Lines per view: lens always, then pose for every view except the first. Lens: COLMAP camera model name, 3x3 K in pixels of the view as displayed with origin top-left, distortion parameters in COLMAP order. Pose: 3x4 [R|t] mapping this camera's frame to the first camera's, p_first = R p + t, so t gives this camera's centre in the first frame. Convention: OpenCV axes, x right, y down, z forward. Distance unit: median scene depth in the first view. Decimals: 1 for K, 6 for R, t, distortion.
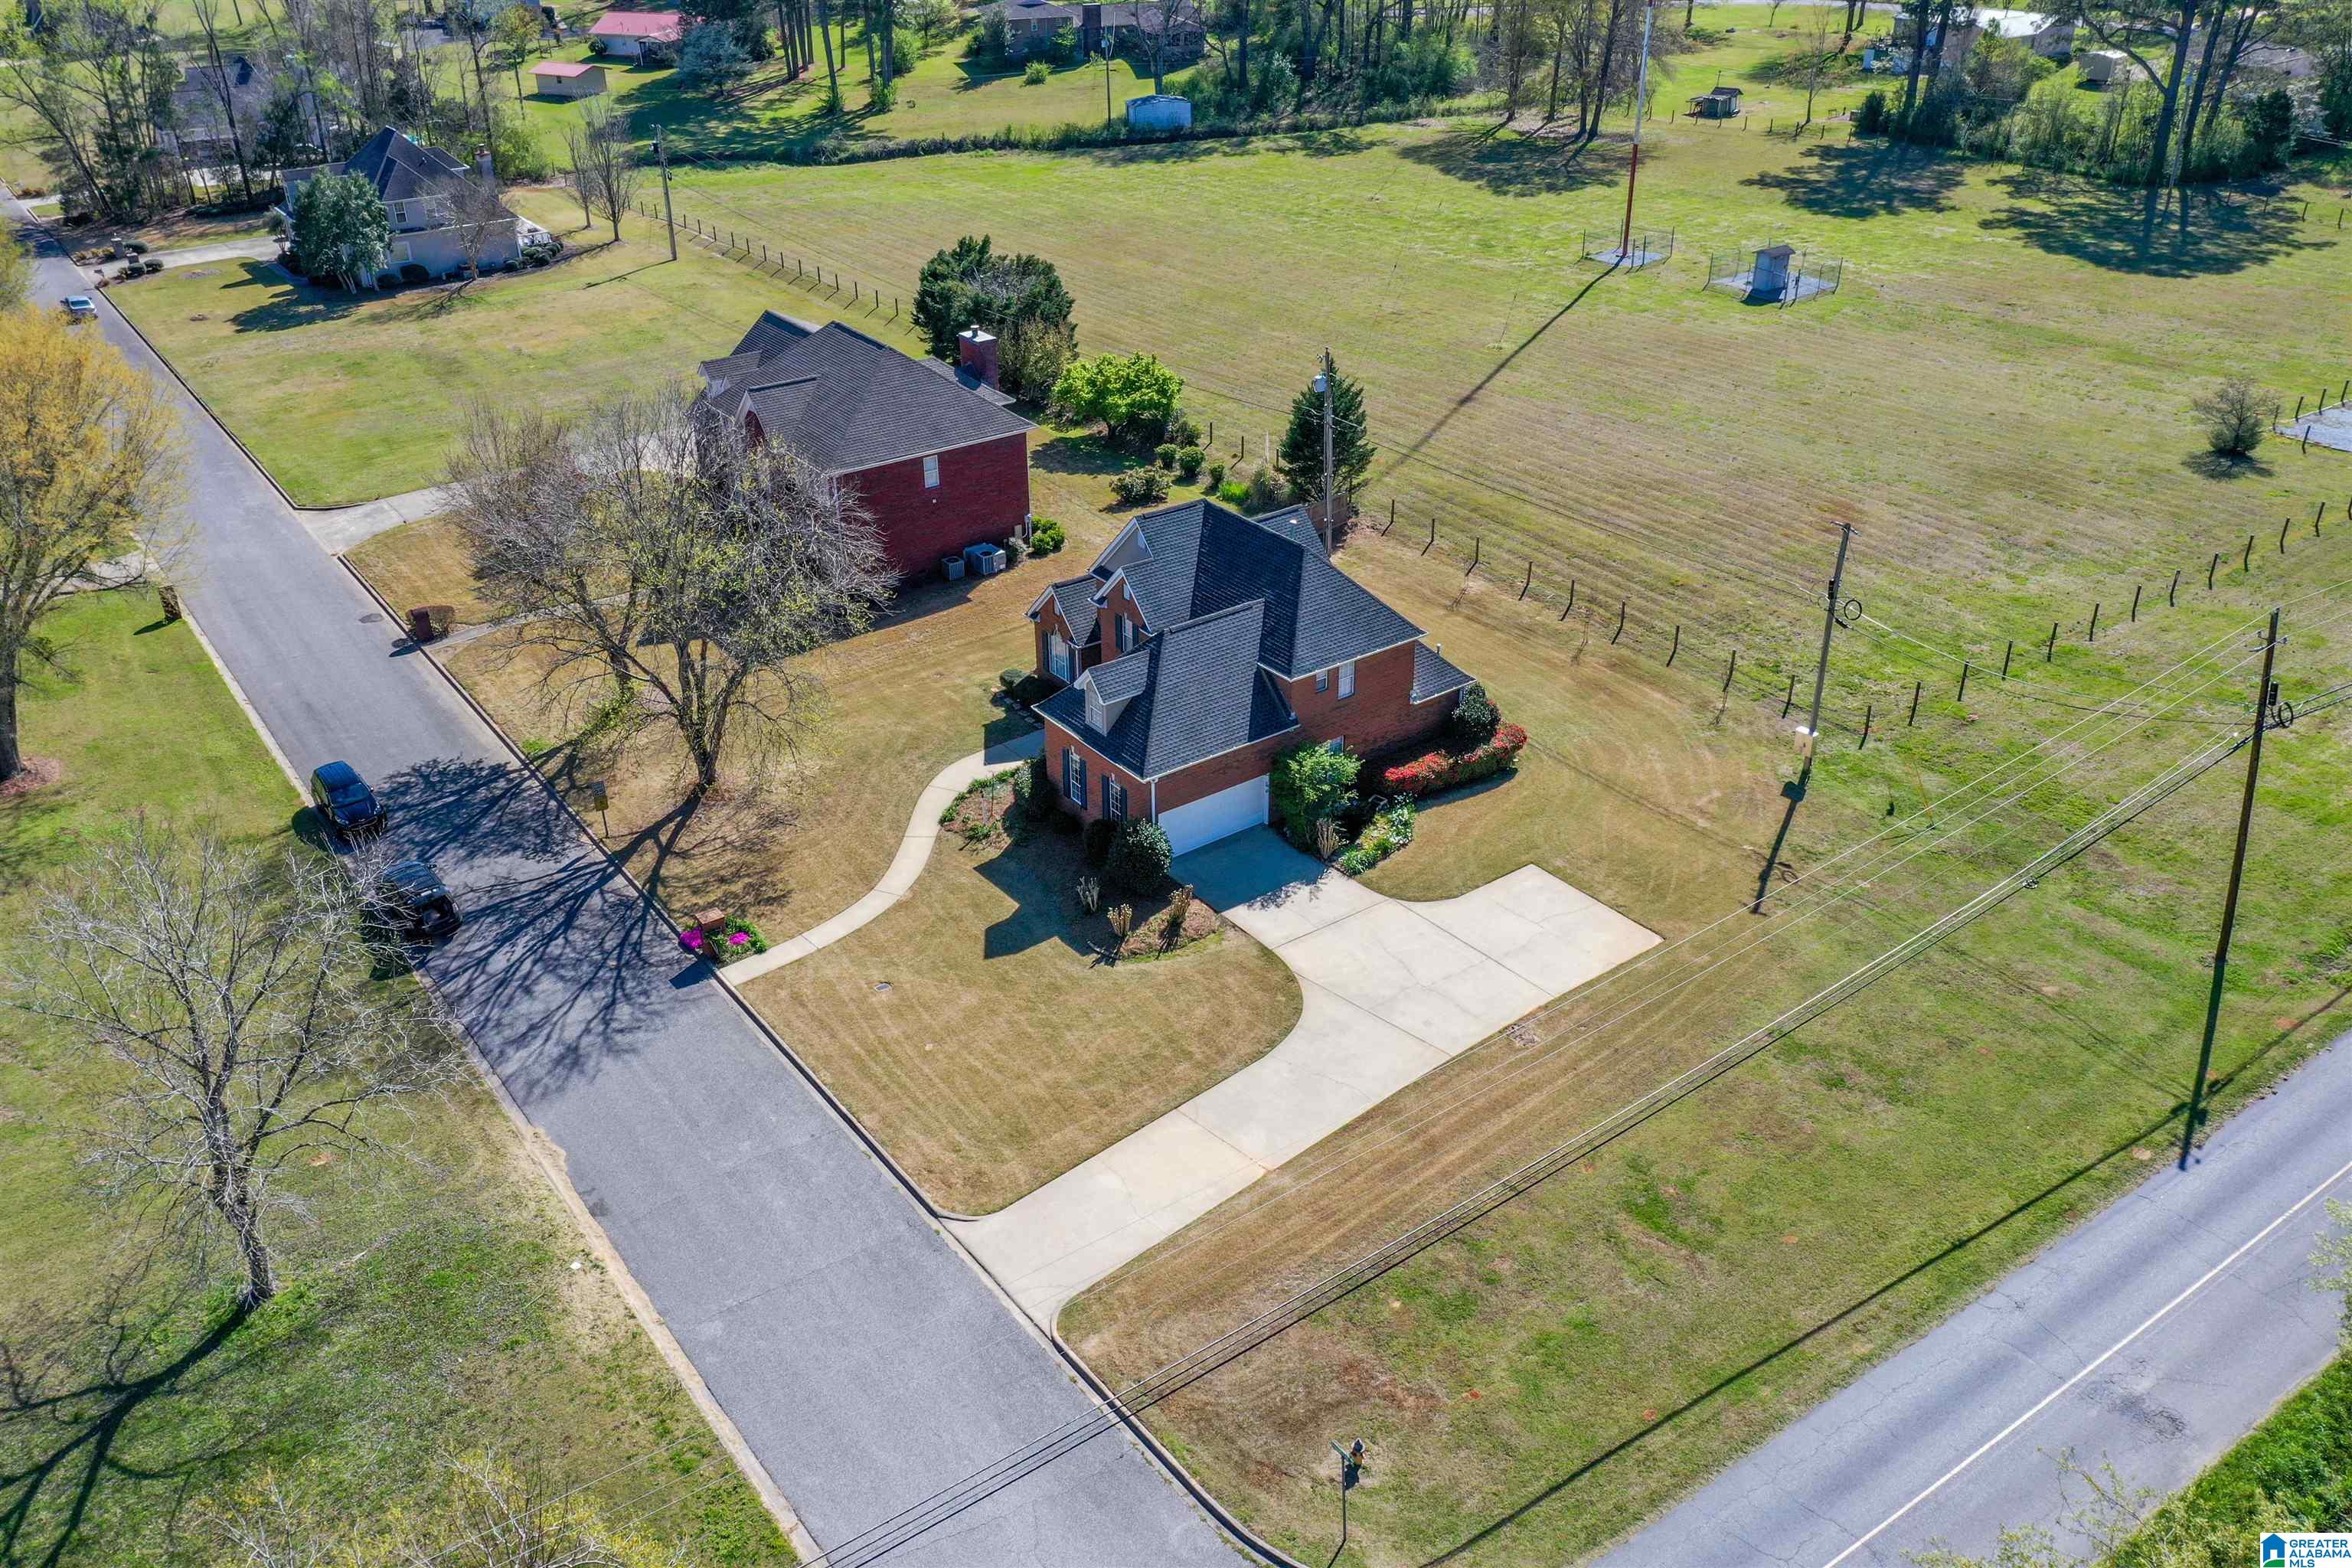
lens RADIAL K [[1844.0, 0, 1167.3], [0, 1844.0, 785.4], [0, 0, 1]] dist [0.017809, -0.014348]
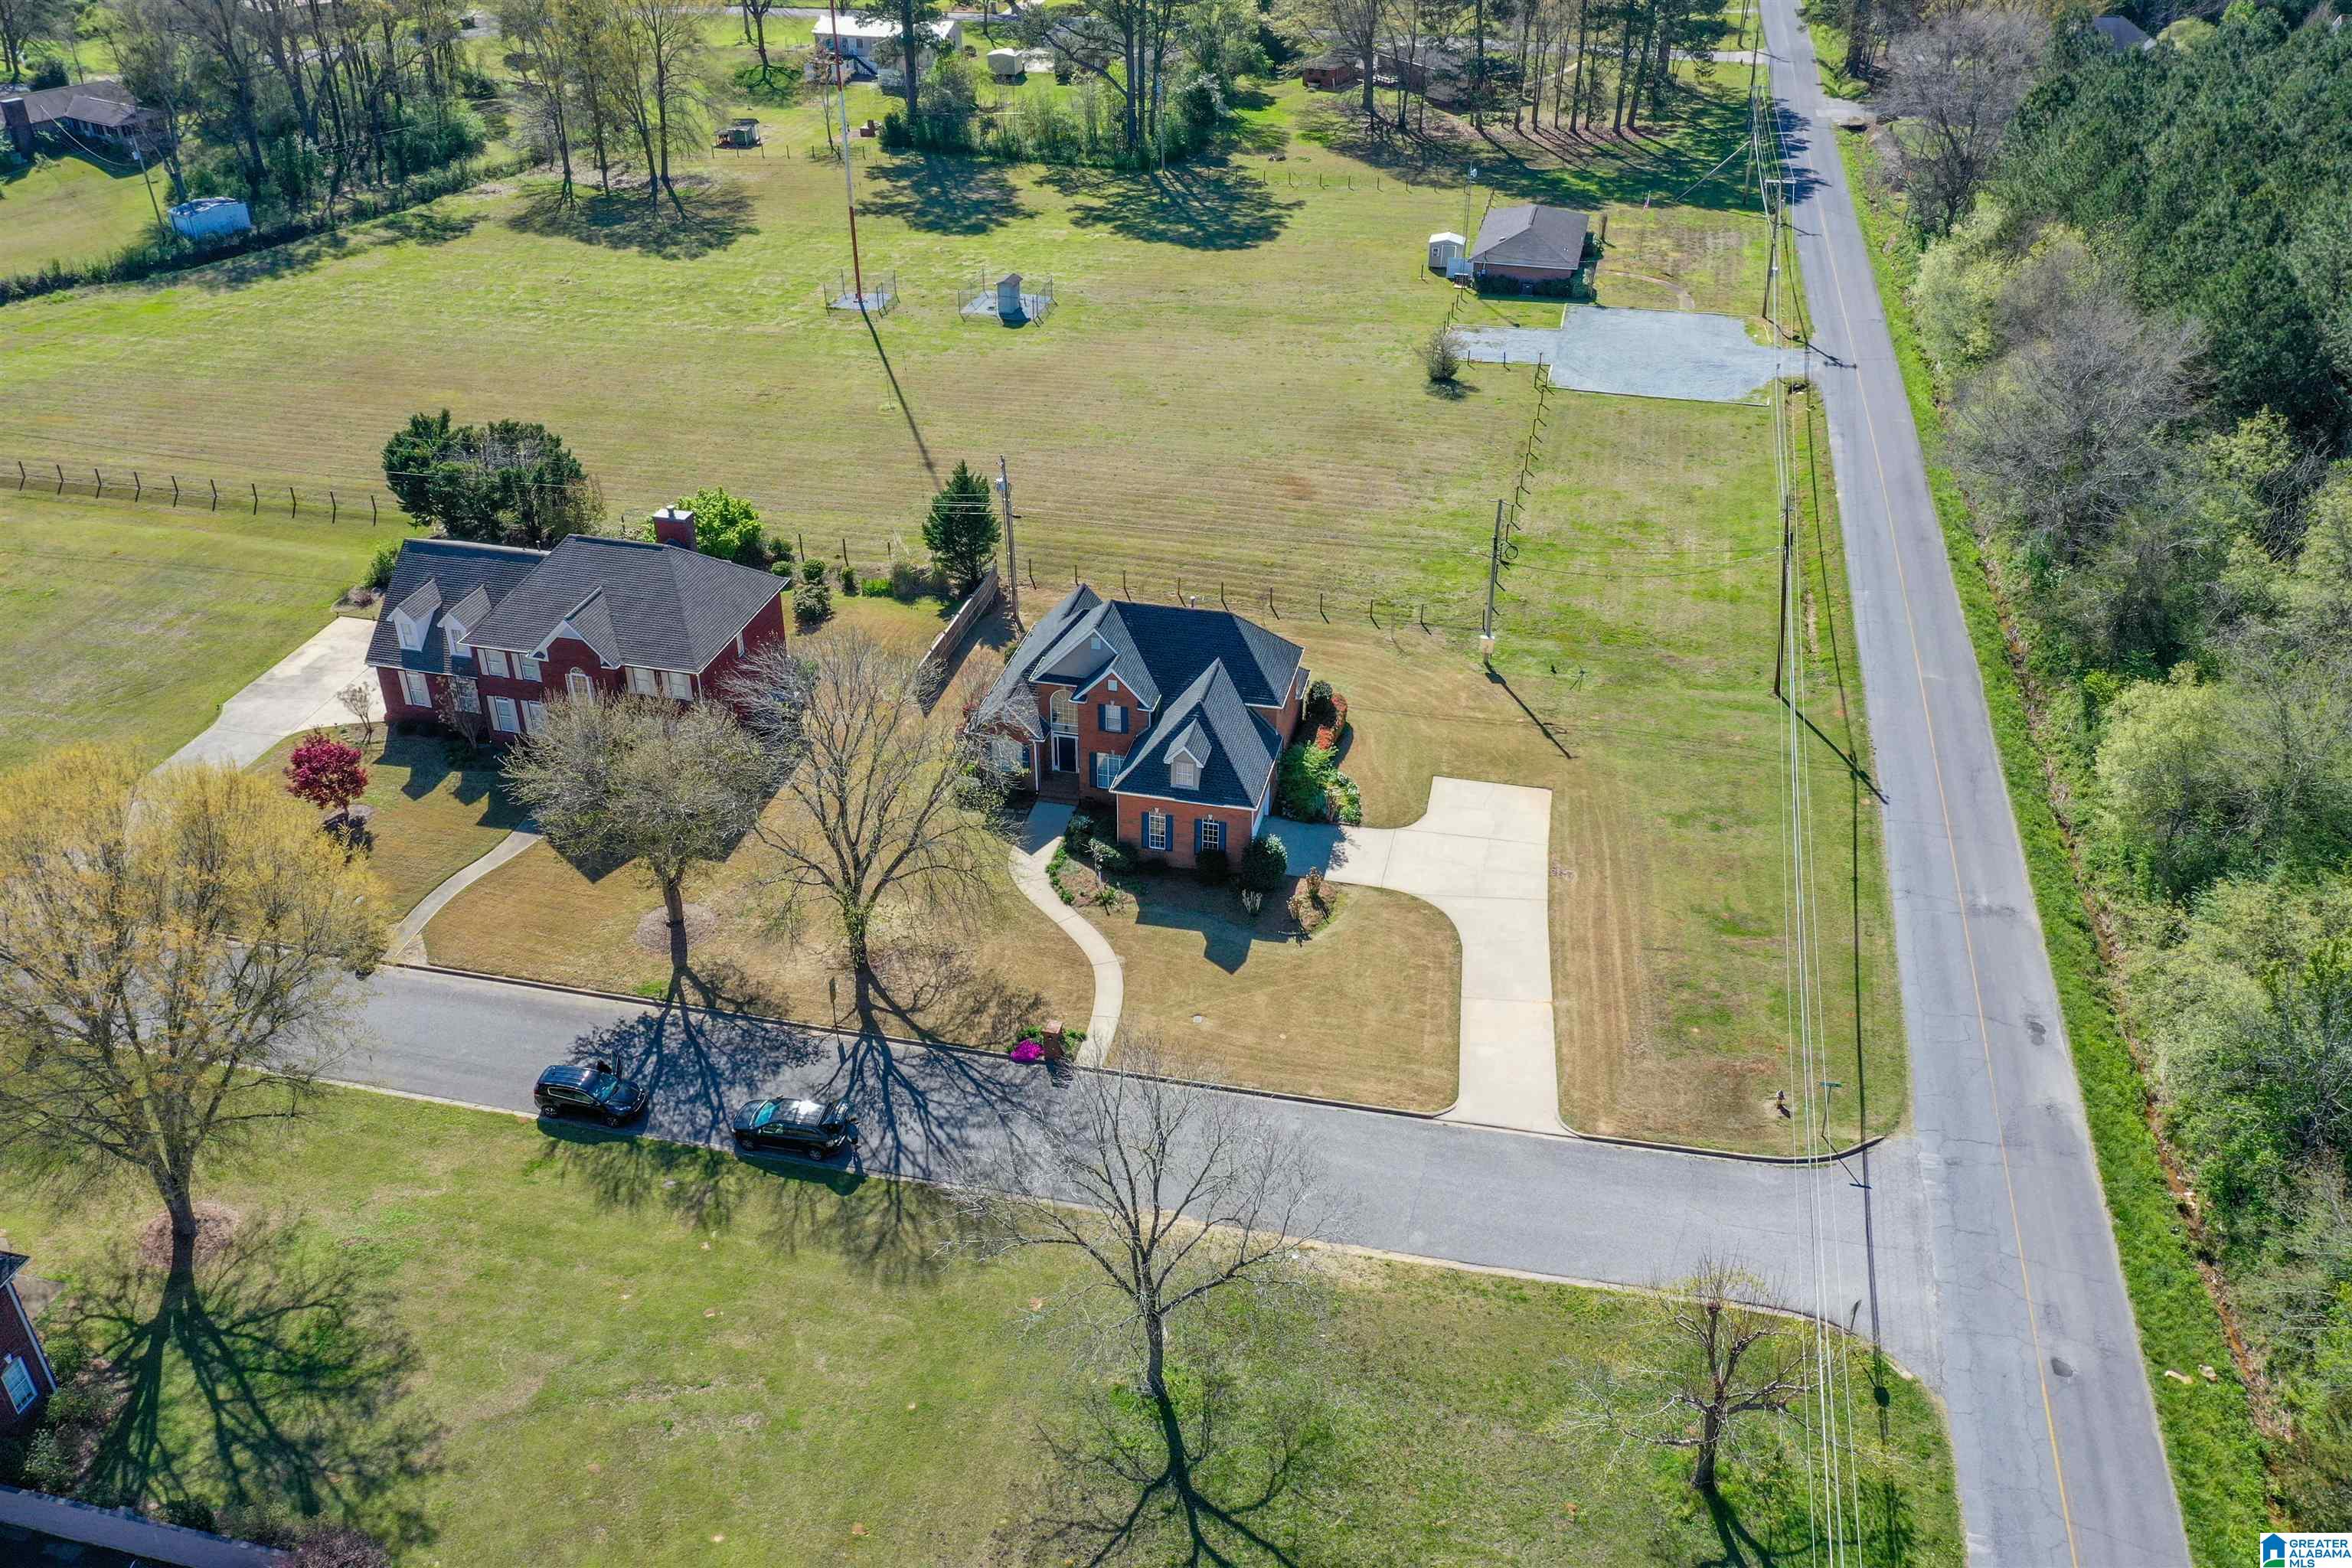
lens RADIAL K [[1844.0, 0, 1174.1], [0, 1844.0, 775.4], [0, 0, 1]] dist [0.017809, -0.014348]
pose [[0.754484, -0.327545, 0.568742, -0.753580], [0.309423, 0.941735, 0.131880, -0.205129], [-0.578801, 0.076480, 0.811874, -0.062835]]
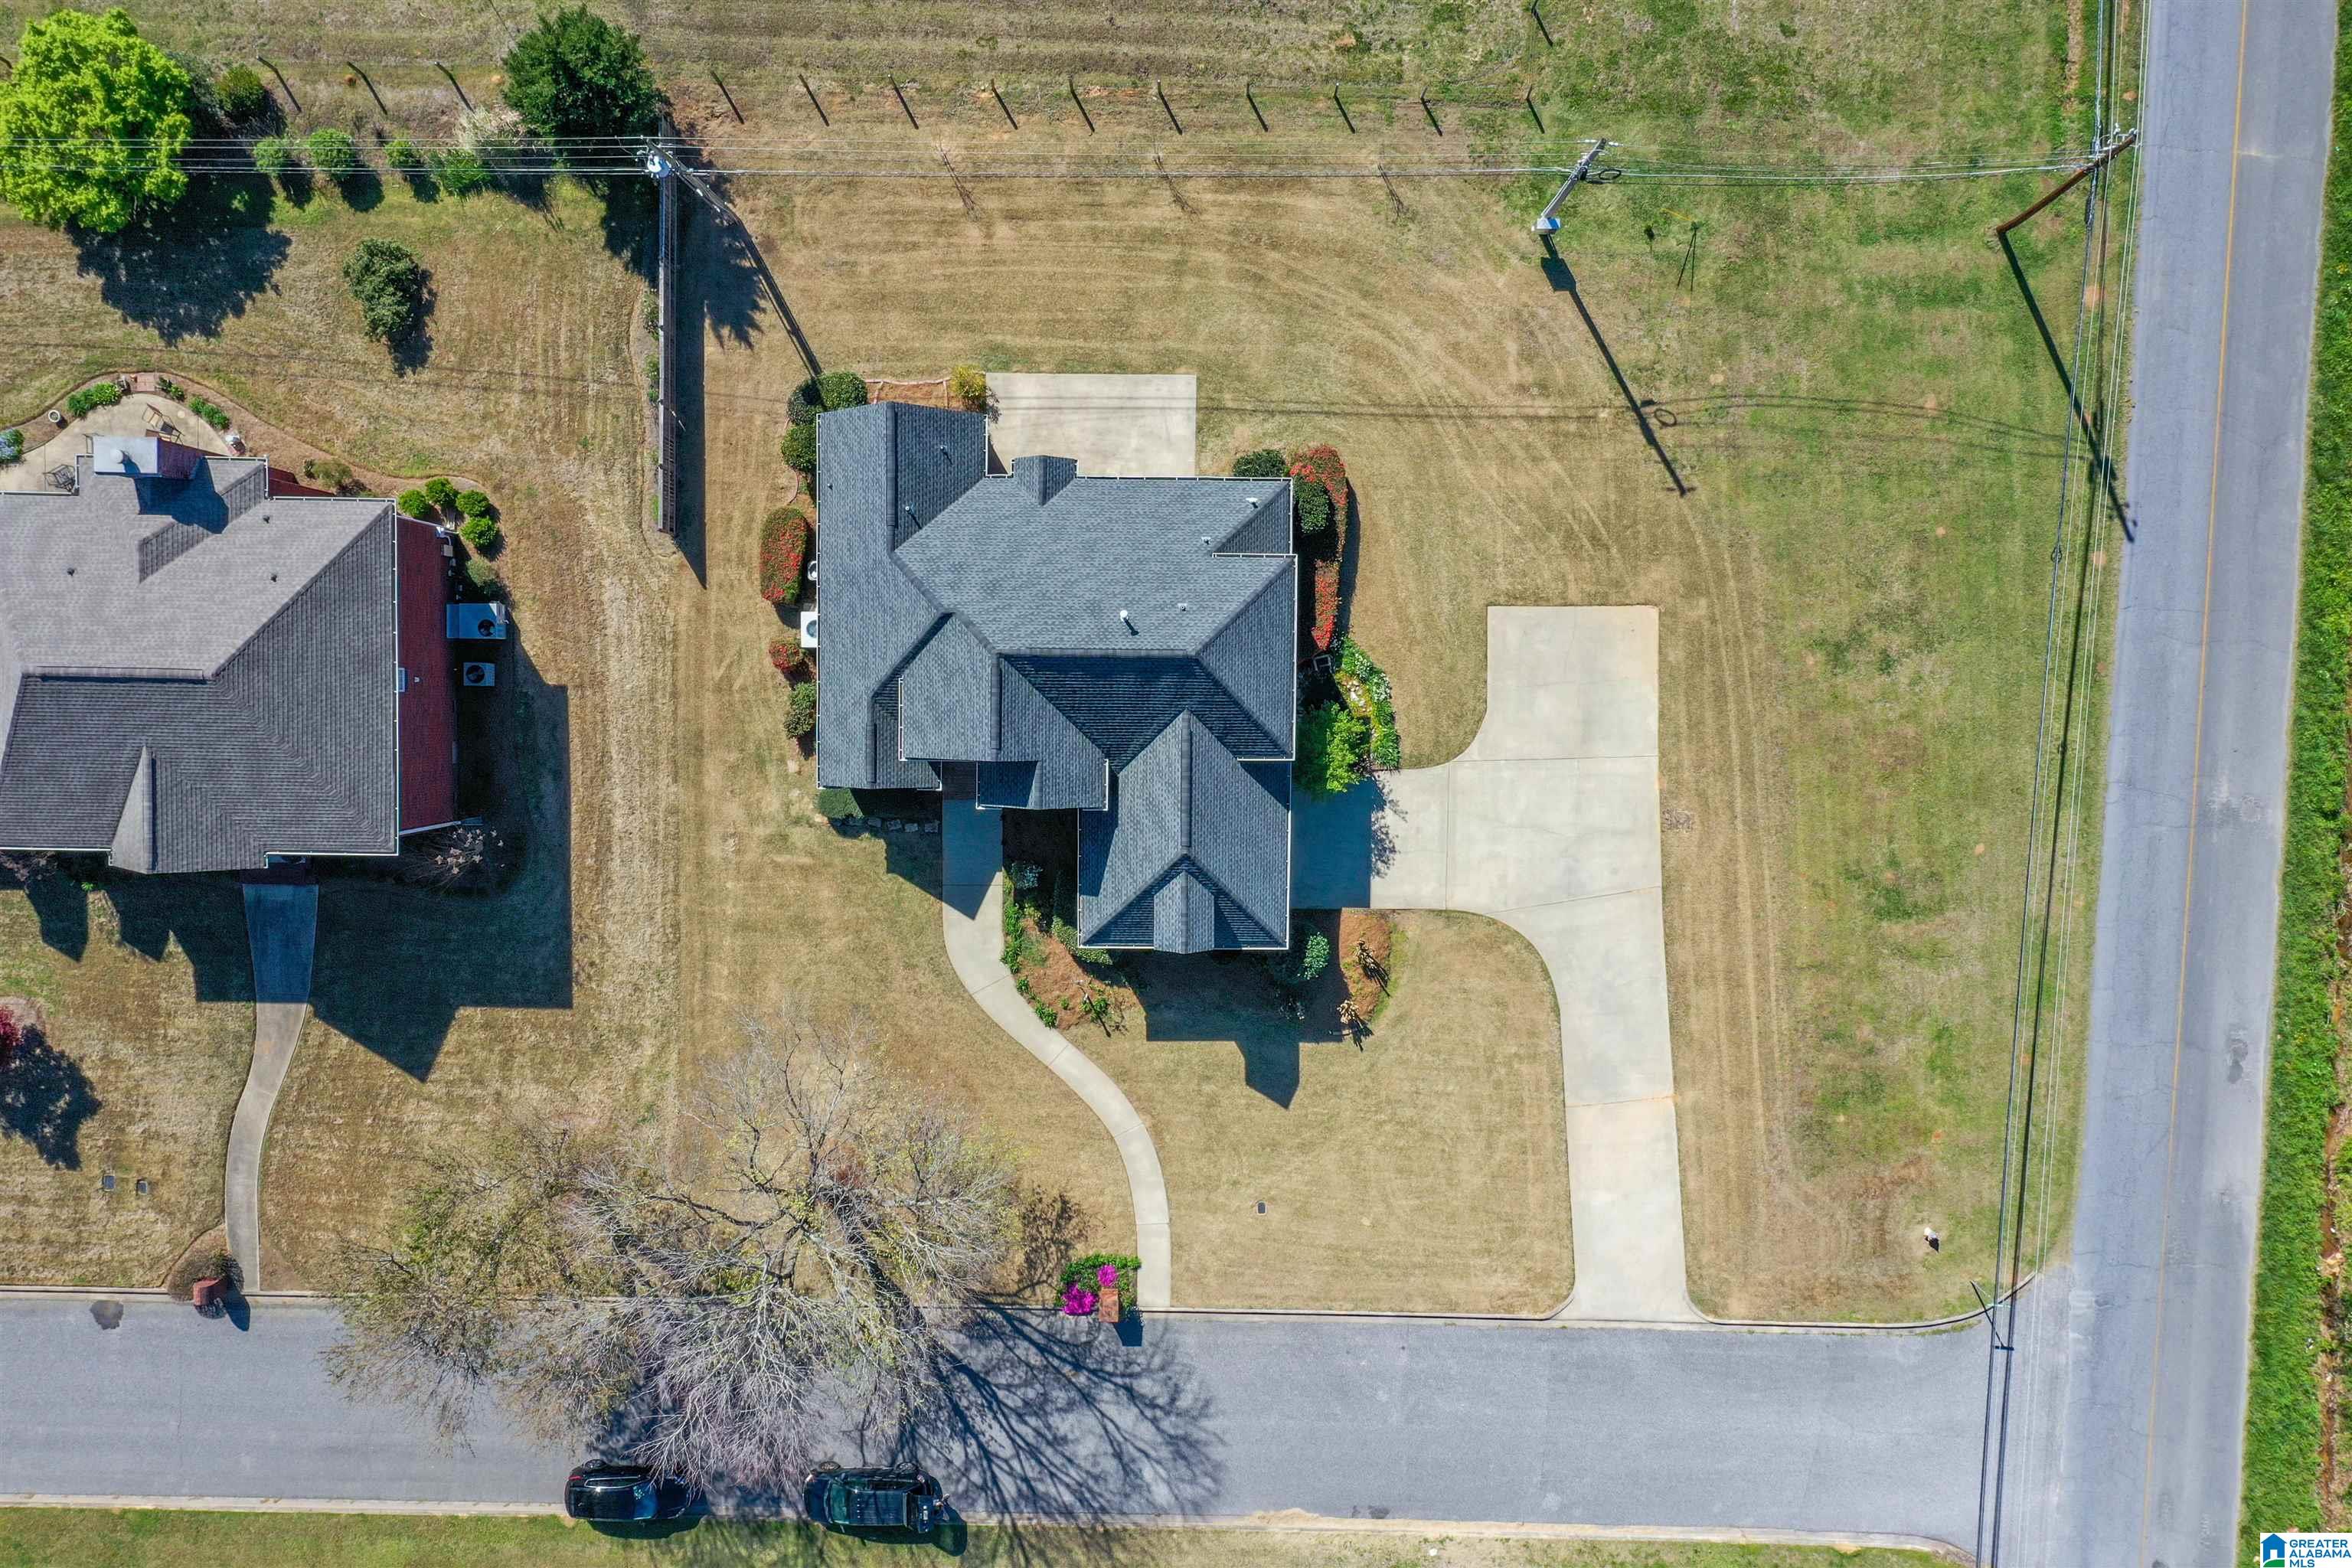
lens RADIAL K [[1844.0, 0, 1172.6], [0, 1844.0, 773.5], [0, 0, 1]] dist [0.017809, -0.014348]
pose [[0.596046, -0.802446, -0.028461, 0.048736], [0.386491, 0.255651, 0.886153, -0.848170], [-0.703814, -0.539188, 0.462517, 0.583465]]
